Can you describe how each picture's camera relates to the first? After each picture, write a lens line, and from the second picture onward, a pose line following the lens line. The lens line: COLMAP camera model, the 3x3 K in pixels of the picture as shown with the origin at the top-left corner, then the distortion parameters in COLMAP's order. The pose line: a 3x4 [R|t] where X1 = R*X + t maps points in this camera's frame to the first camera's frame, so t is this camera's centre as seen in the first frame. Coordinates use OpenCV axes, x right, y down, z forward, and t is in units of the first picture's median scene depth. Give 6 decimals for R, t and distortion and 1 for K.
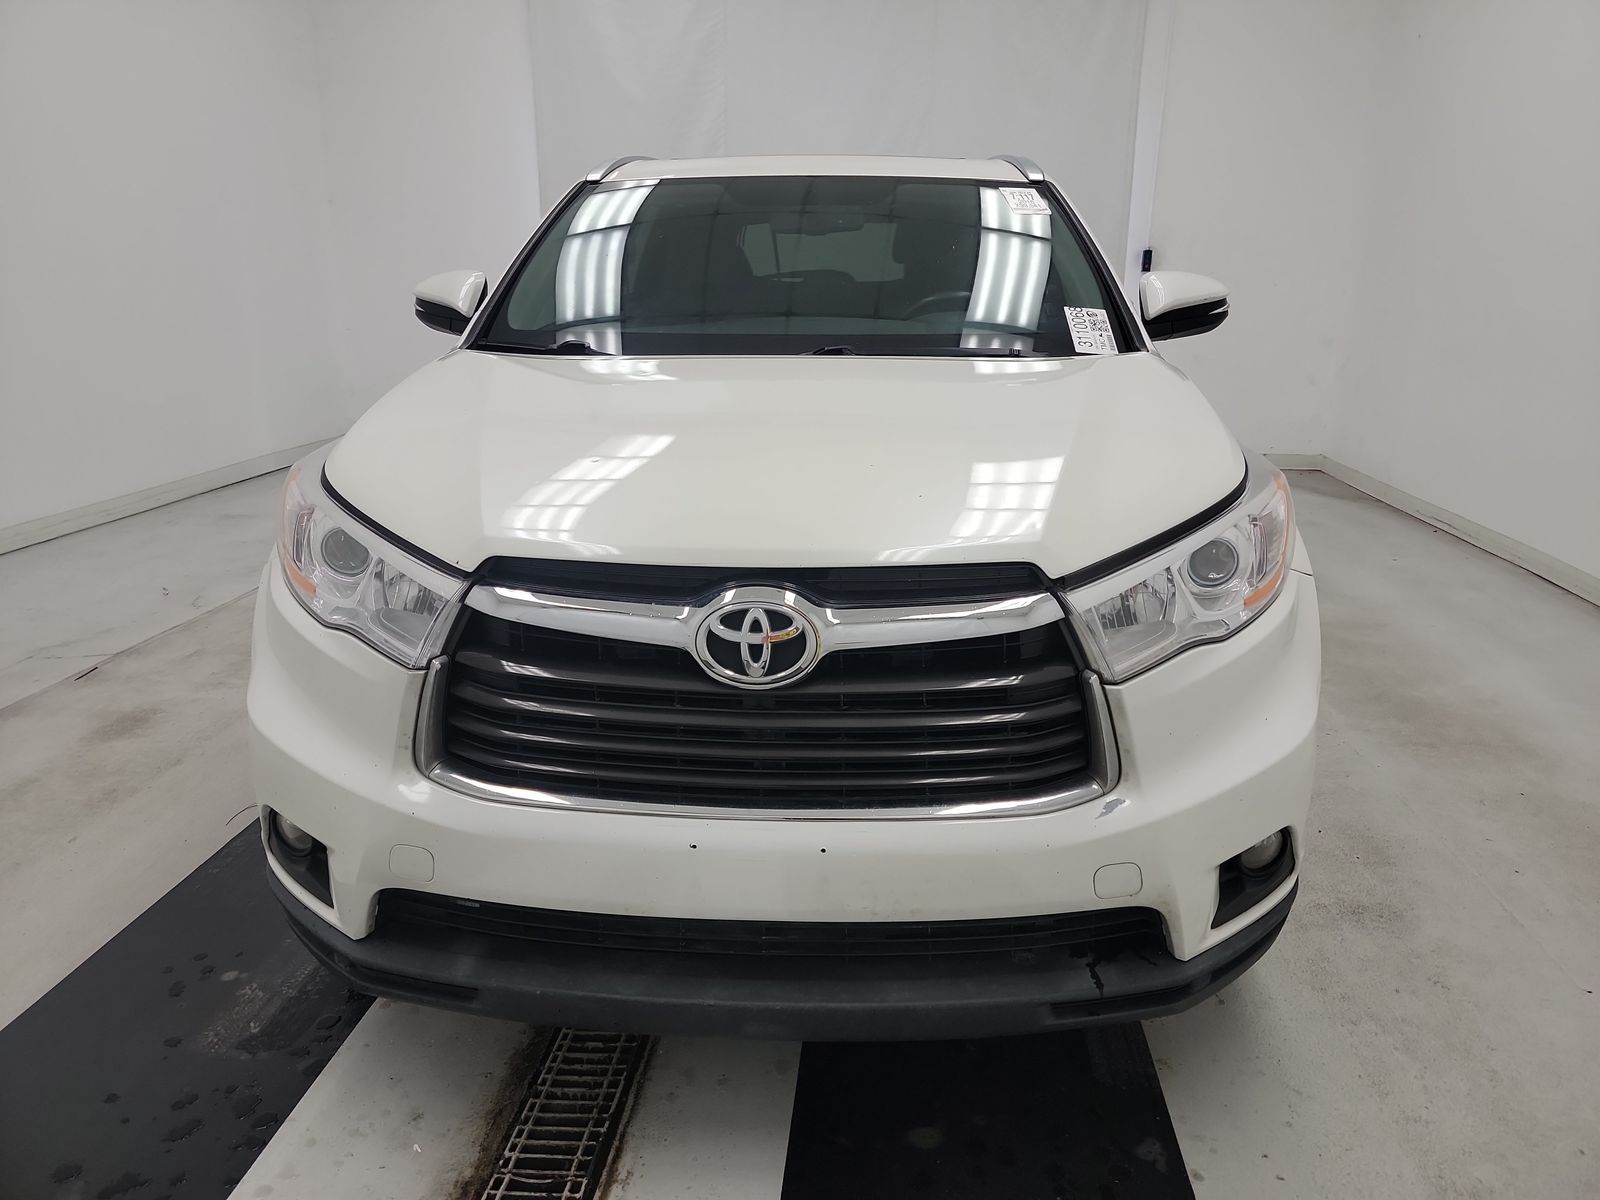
lens RADIAL K [[1101.0, 0, 798.0], [0, 1101.0, 605.7], [0, 0, 1]] dist [0.061555, -0.061377]
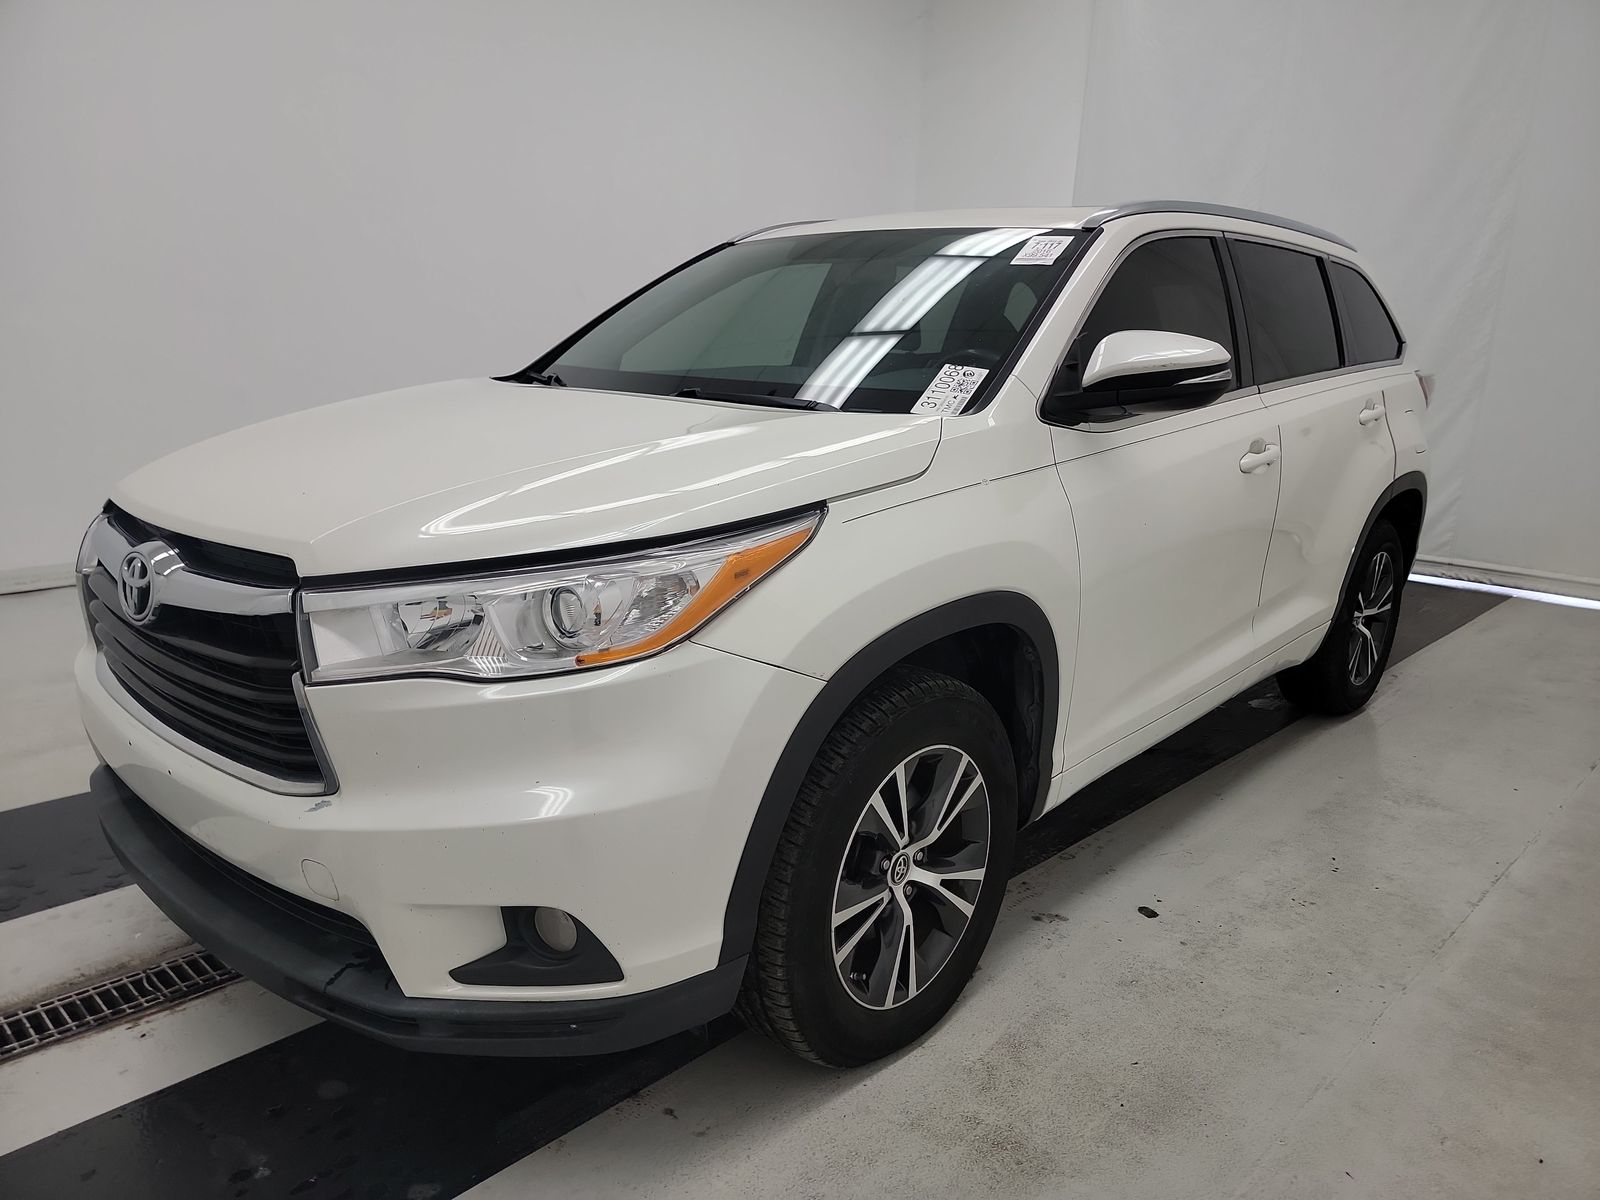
lens RADIAL K [[1053.0, 0, 800.0], [0, 1053.0, 600.0], [0, 0, 1]] dist [0.055509, -0.049705]
pose [[0.793844, 0.166582, -0.584861, 1.058262], [-0.202933, 0.979187, 0.003450, -0.090103], [0.573263, 0.115949, 0.811126, 0.380147]]
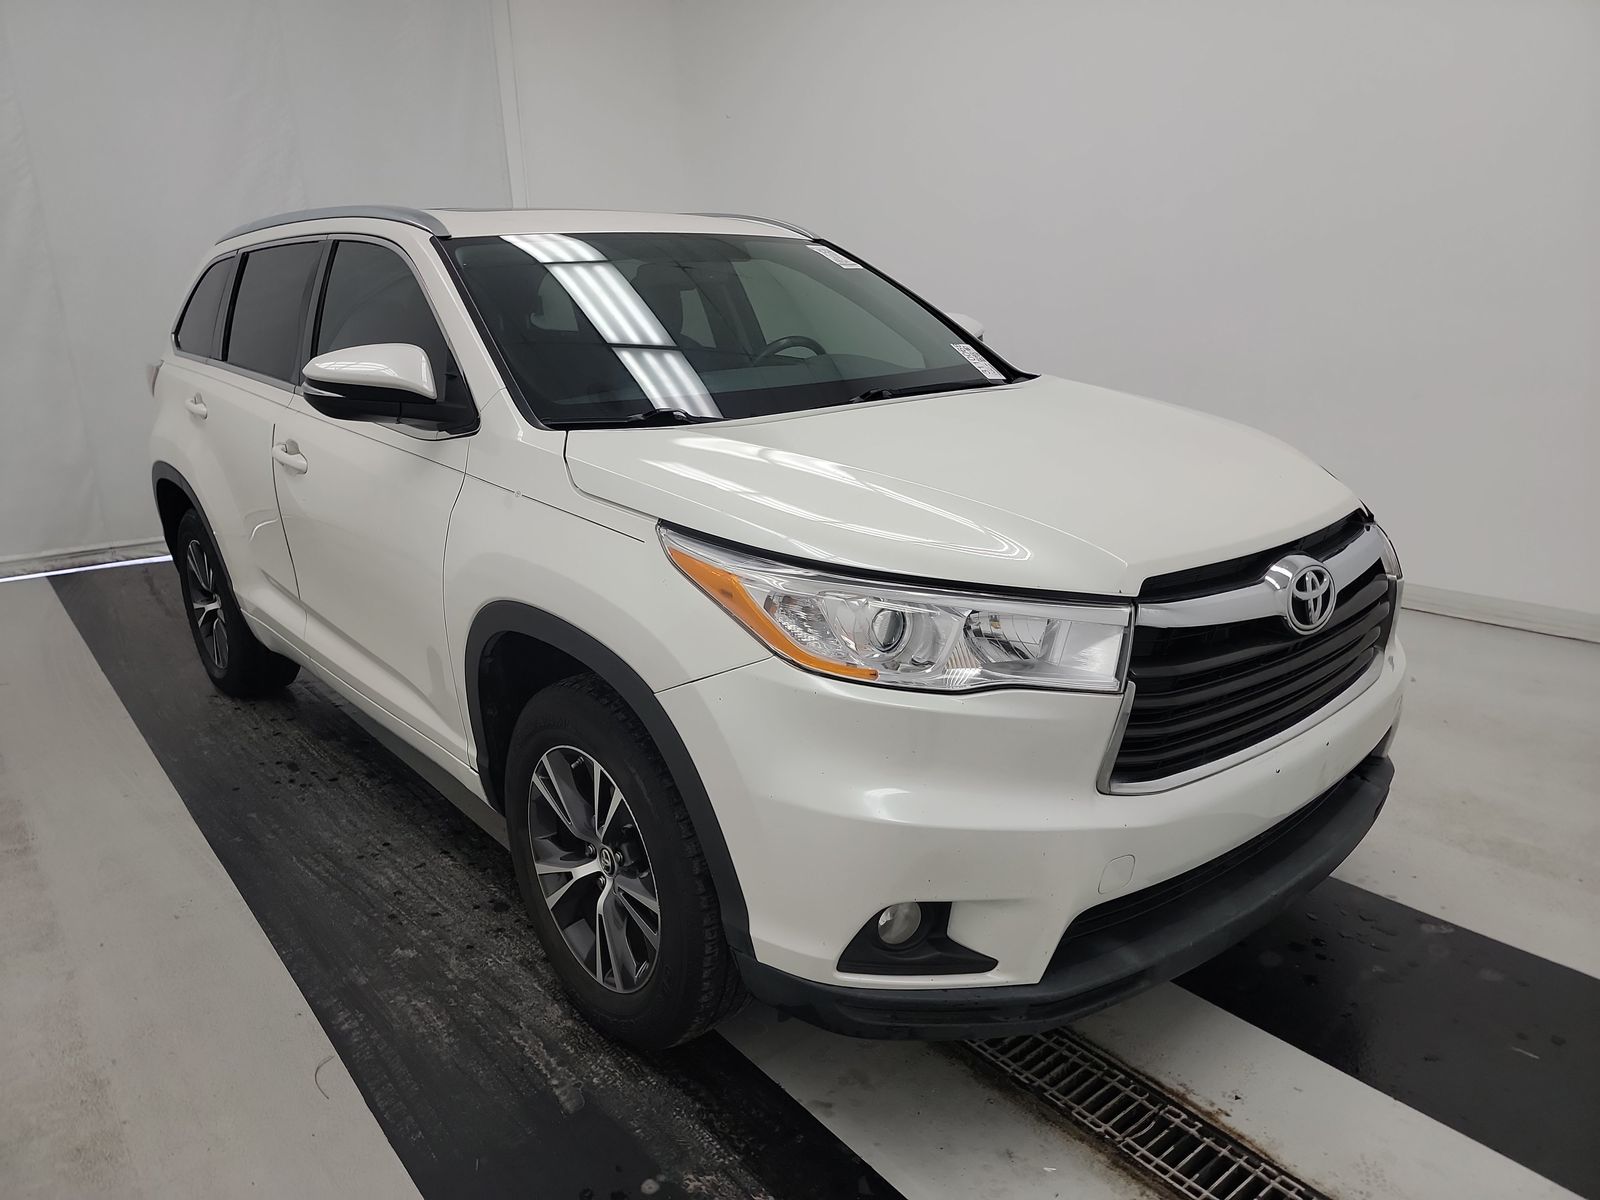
lens RADIAL K [[1101.0, 0, 798.0], [0, 1101.0, 605.7], [0, 0, 1]] dist [0.061555, -0.061377]
pose [[0.733247, -0.210471, 0.646568, -1.123188], [0.229310, 0.971726, 0.056265, -0.144417], [-0.640129, 0.107008, 0.760778, 0.314544]]
